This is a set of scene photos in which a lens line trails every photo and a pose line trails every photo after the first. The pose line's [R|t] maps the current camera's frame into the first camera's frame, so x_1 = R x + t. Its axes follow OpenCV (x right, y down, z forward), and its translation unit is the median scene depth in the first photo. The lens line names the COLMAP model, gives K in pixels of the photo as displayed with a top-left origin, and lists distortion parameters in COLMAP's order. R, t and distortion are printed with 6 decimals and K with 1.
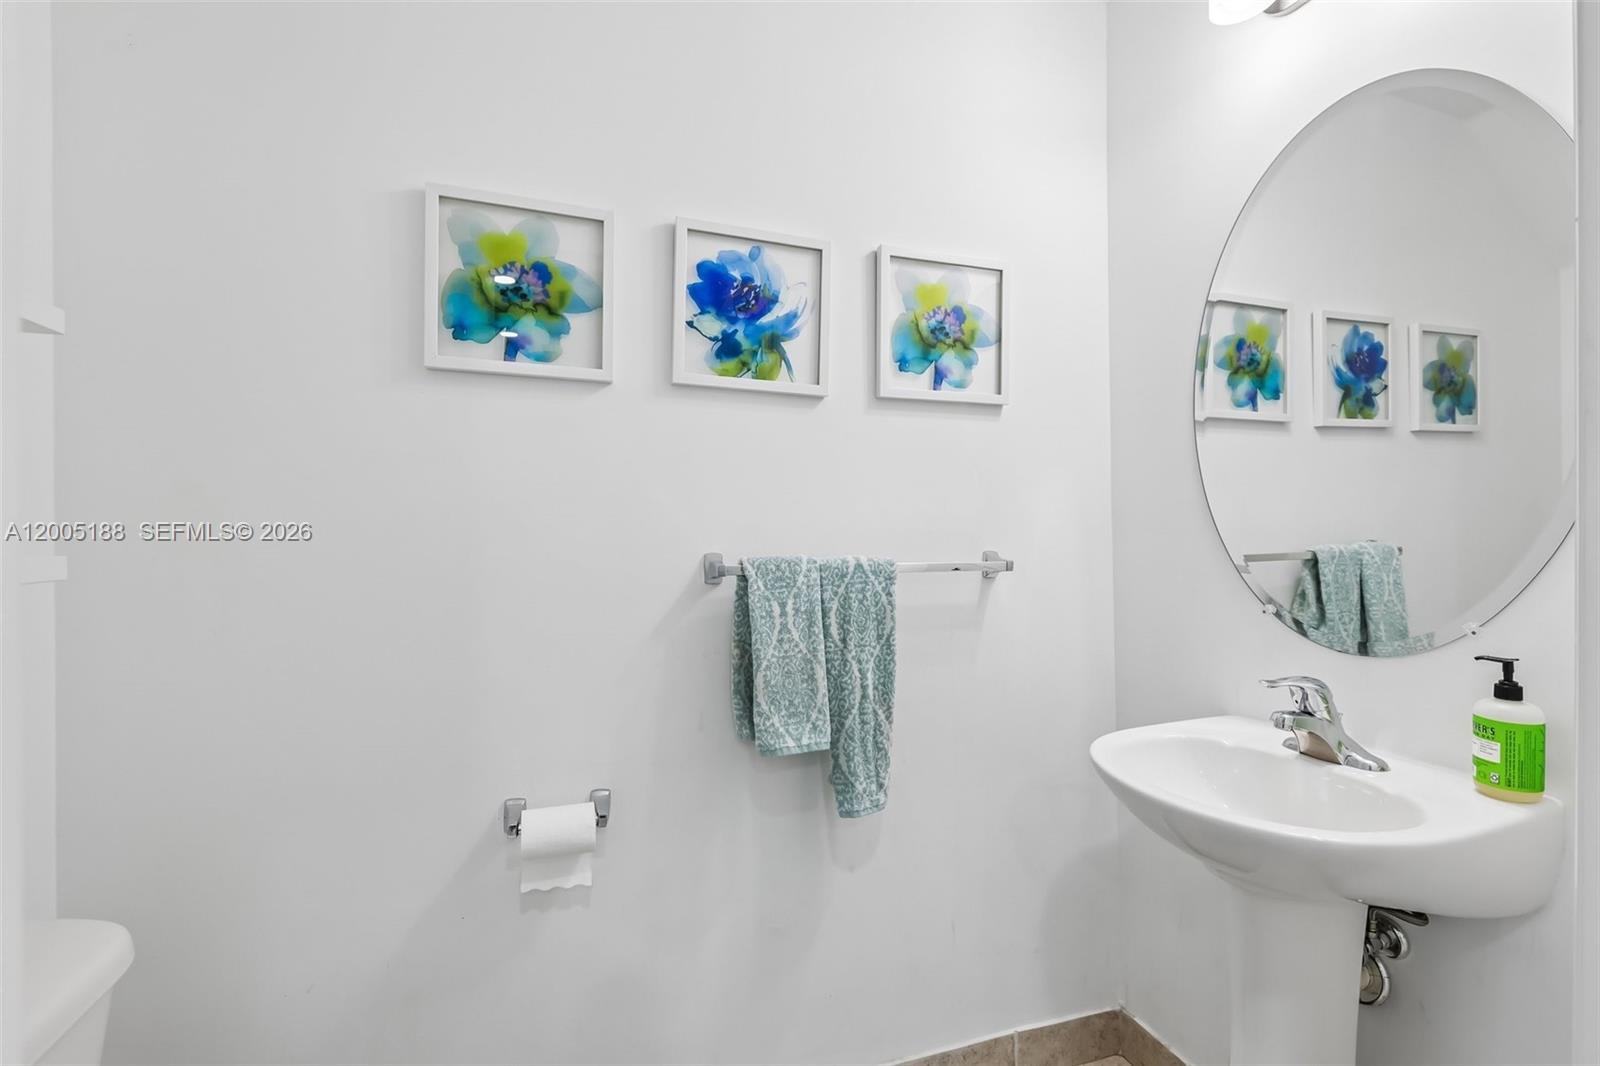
lens RADIAL K [[722.9, 0, 807.7], [0, 722.9, 530.0], [0, 0, 1]] dist [-0.012746, 0.006100]
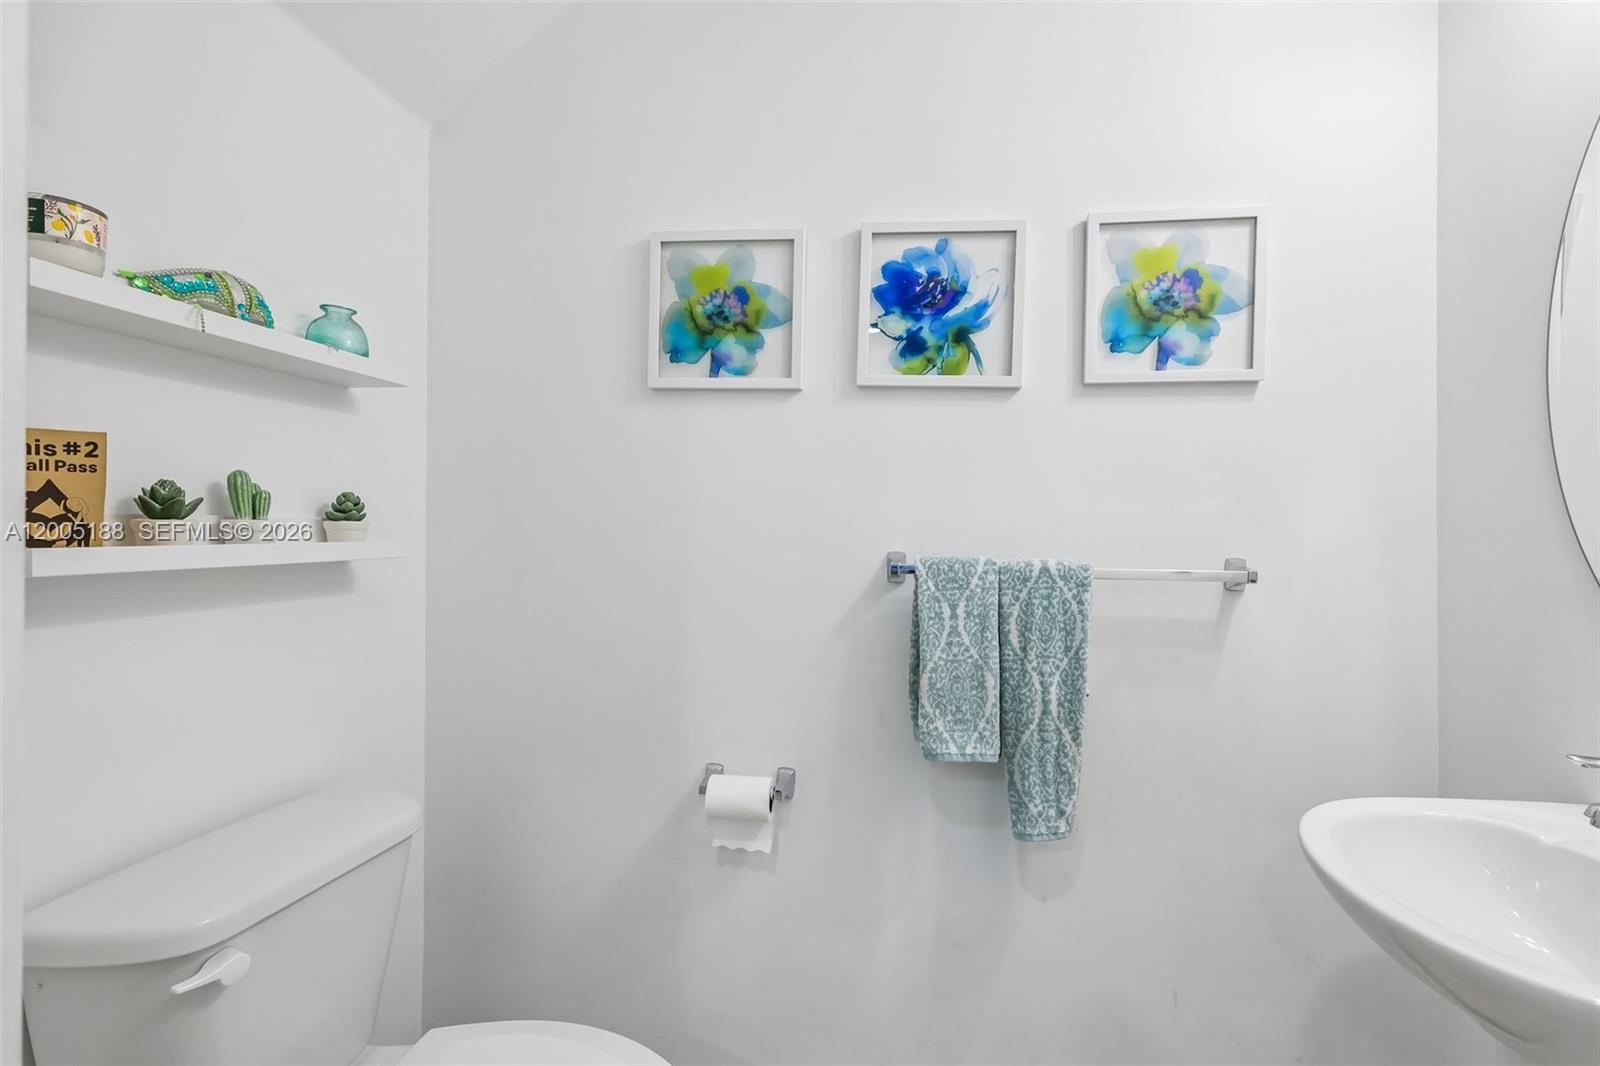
lens RADIAL K [[722.9, 0, 807.7], [0, 722.9, 530.0], [0, 0, 1]] dist [-0.012746, 0.006100]
pose [[0.895271, 0.013903, -0.445305, 0.212402], [-0.012494, 0.999903, 0.006099, -0.002699], [0.445346, 0.000103, 0.895358, 0.045241]]
